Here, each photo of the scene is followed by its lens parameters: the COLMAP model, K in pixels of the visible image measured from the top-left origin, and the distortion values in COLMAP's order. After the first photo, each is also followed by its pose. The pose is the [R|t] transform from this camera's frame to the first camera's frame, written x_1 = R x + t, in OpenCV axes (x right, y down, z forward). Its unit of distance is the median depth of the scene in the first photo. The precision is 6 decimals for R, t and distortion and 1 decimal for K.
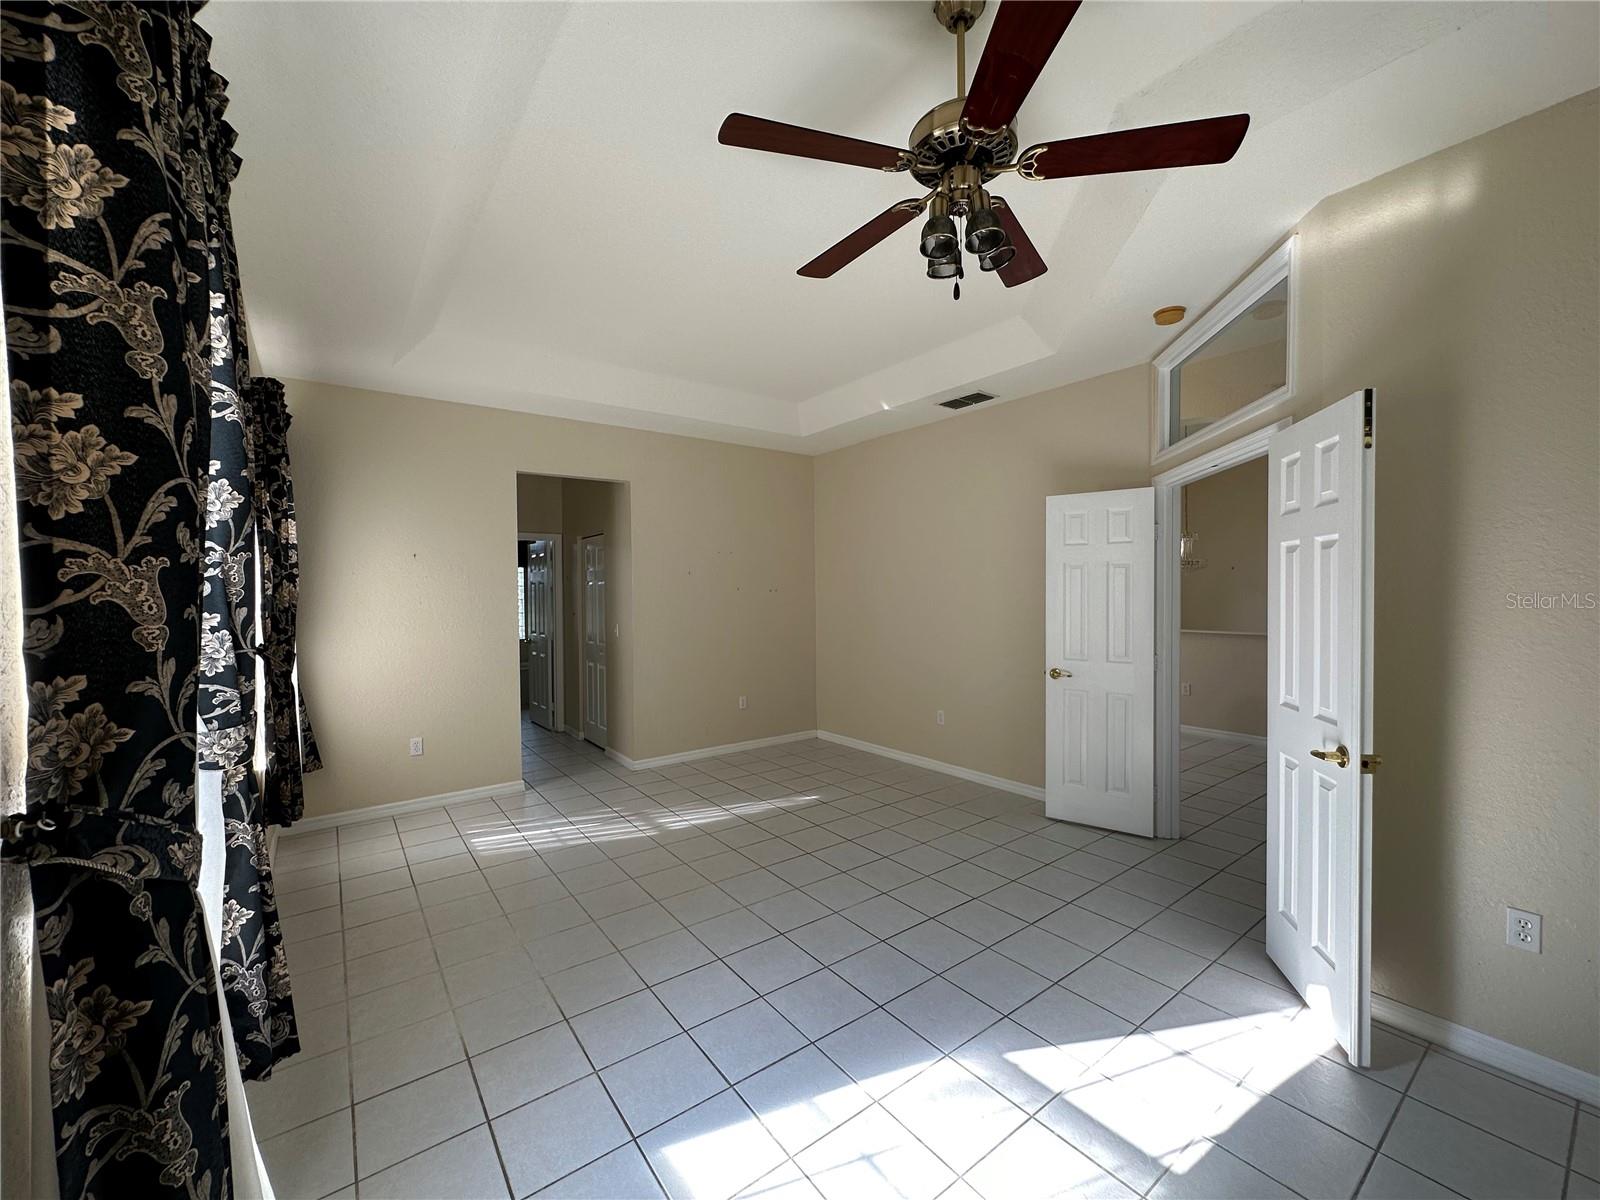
lens RADIAL K [[638.6, 0, 797.3], [0, 638.6, 599.8], [0, 0, 1]] dist [-0.002563, 0.000699]
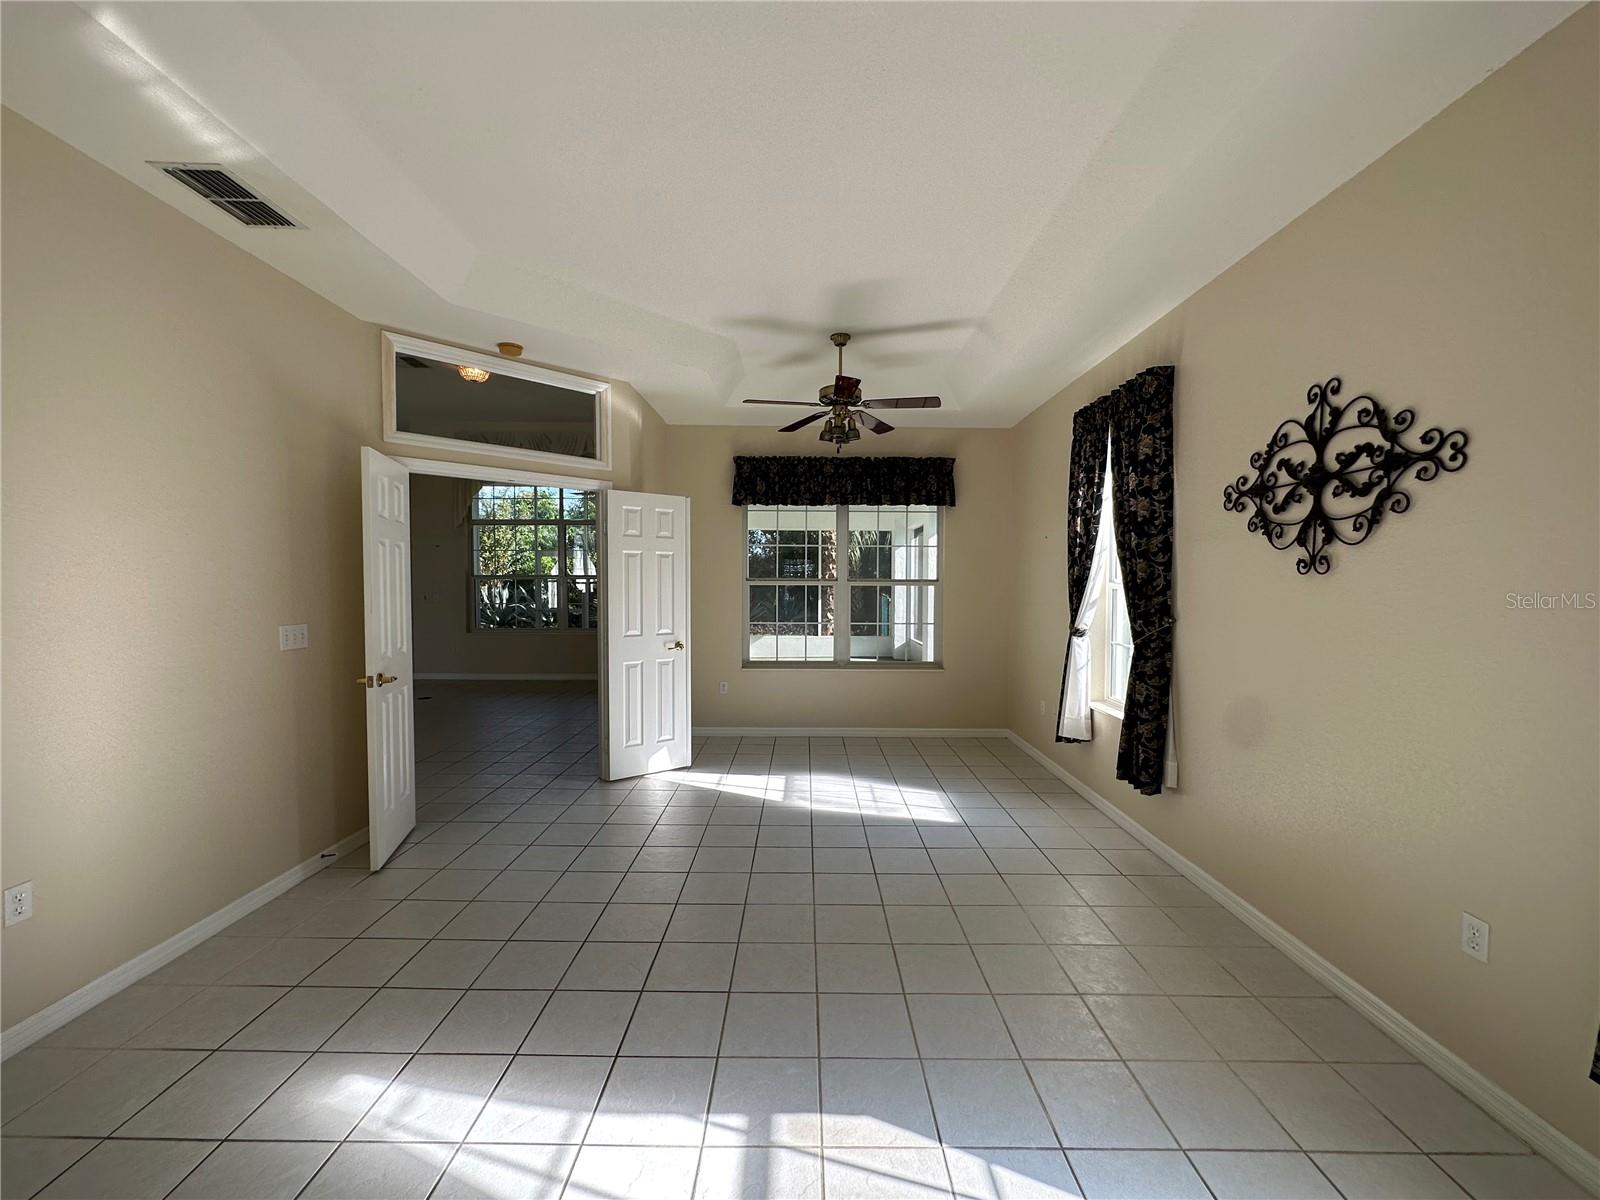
lens RADIAL K [[638.6, 0, 797.3], [0, 638.6, 599.8], [0, 0, 1]] dist [-0.002563, 0.000699]
pose [[-0.797102, -0.012973, 0.603706, -0.470999], [0.016420, 0.998934, 0.043146, -0.001958], [-0.603622, 0.044305, -0.796039, 1.308454]]
